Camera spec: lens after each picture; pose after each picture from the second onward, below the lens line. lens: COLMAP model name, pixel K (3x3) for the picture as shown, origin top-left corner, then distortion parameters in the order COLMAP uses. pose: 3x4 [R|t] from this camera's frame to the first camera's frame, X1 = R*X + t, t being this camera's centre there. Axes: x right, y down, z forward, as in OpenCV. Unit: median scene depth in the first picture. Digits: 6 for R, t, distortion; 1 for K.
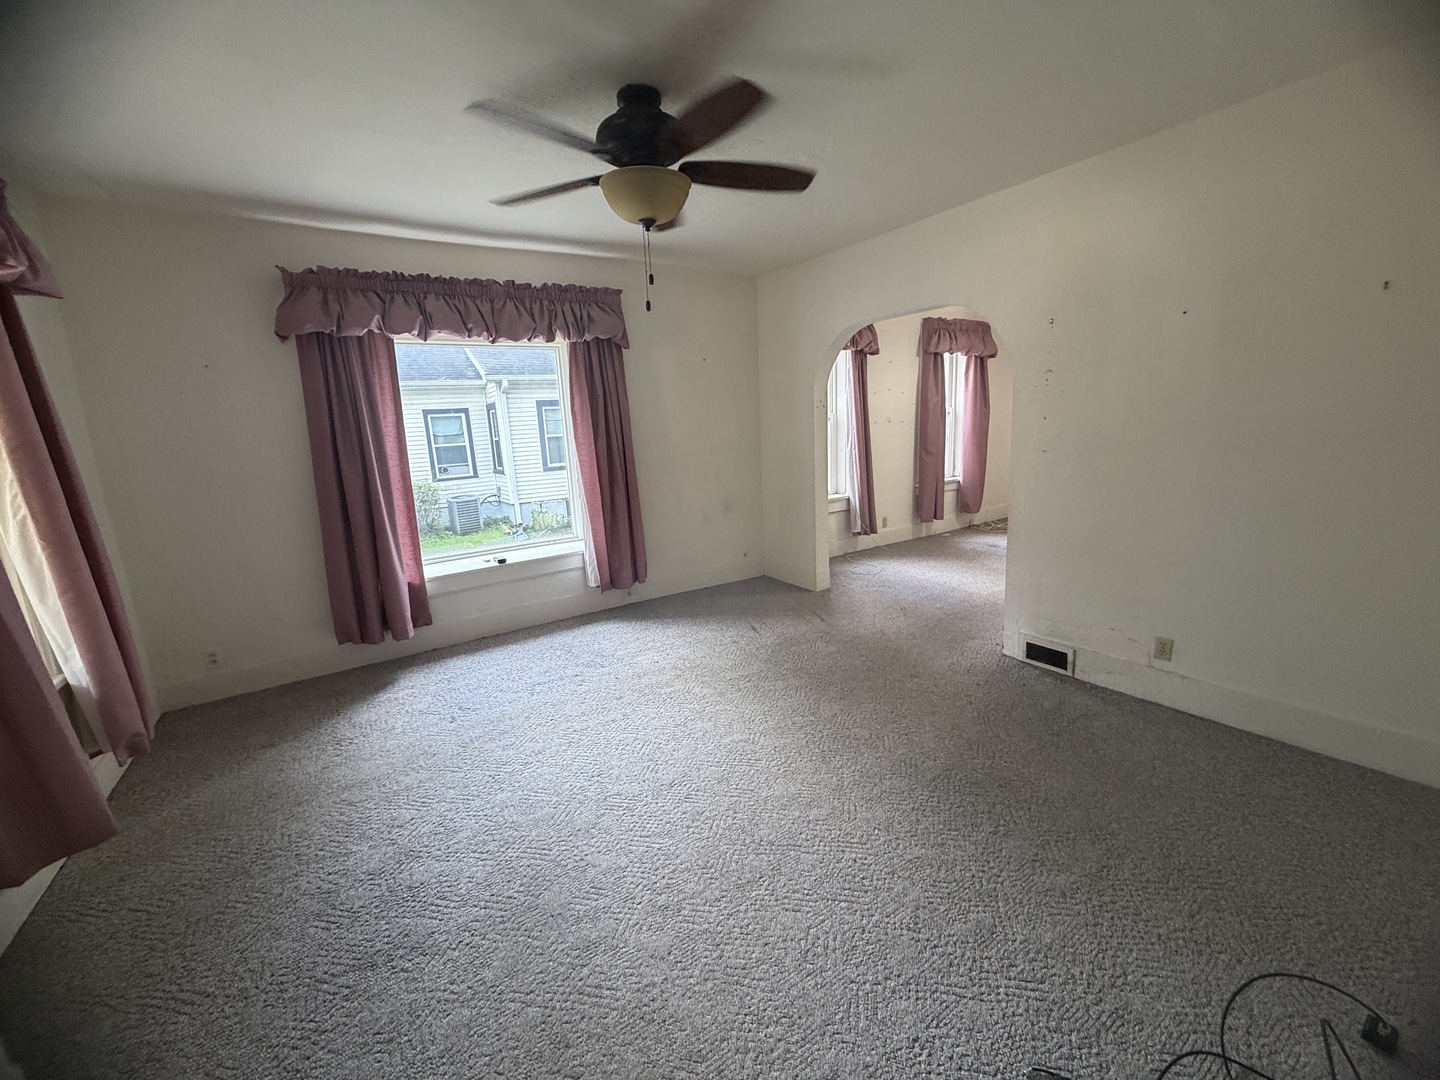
lens RADIAL K [[569.8, 0, 717.8], [0, 569.8, 535.0], [0, 0, 1]] dist [-0.015622, -0.000052]
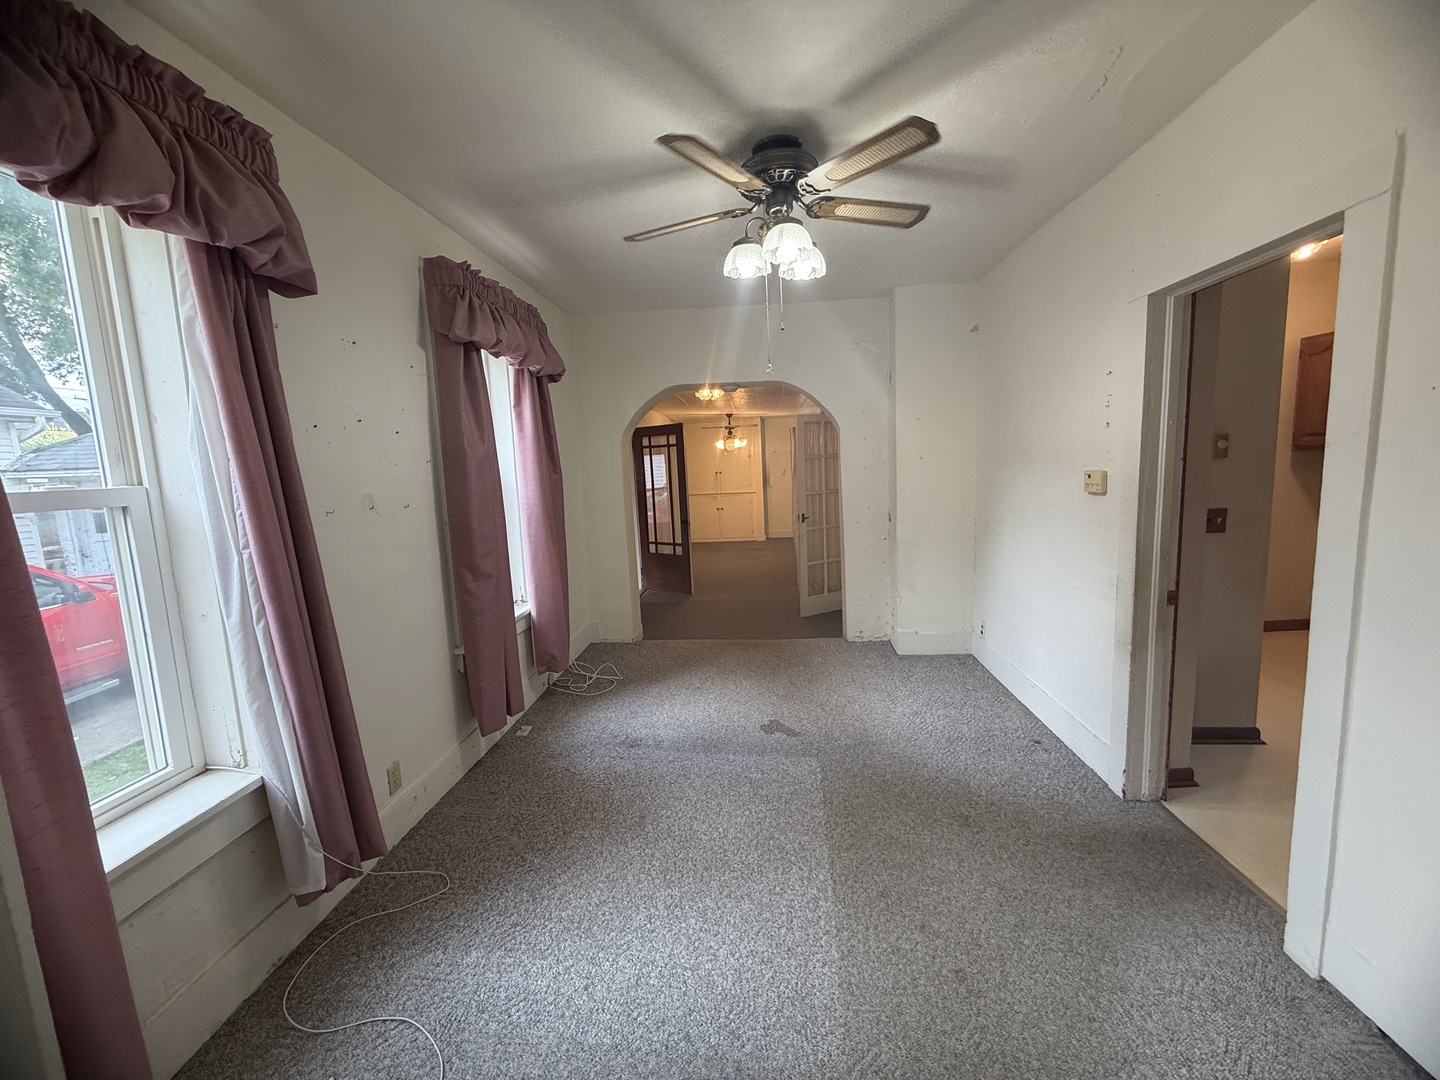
lens RADIAL K [[569.8, 0, 712.4], [0, 569.8, 541.4], [0, 0, 1]] dist [-0.015622, -0.000052]
pose [[0.632802, -0.084321, 0.769709, 0.163081], [0.164460, 0.986009, -0.027191, -0.134853], [-0.756647, 0.143793, 0.637816, 0.619407]]
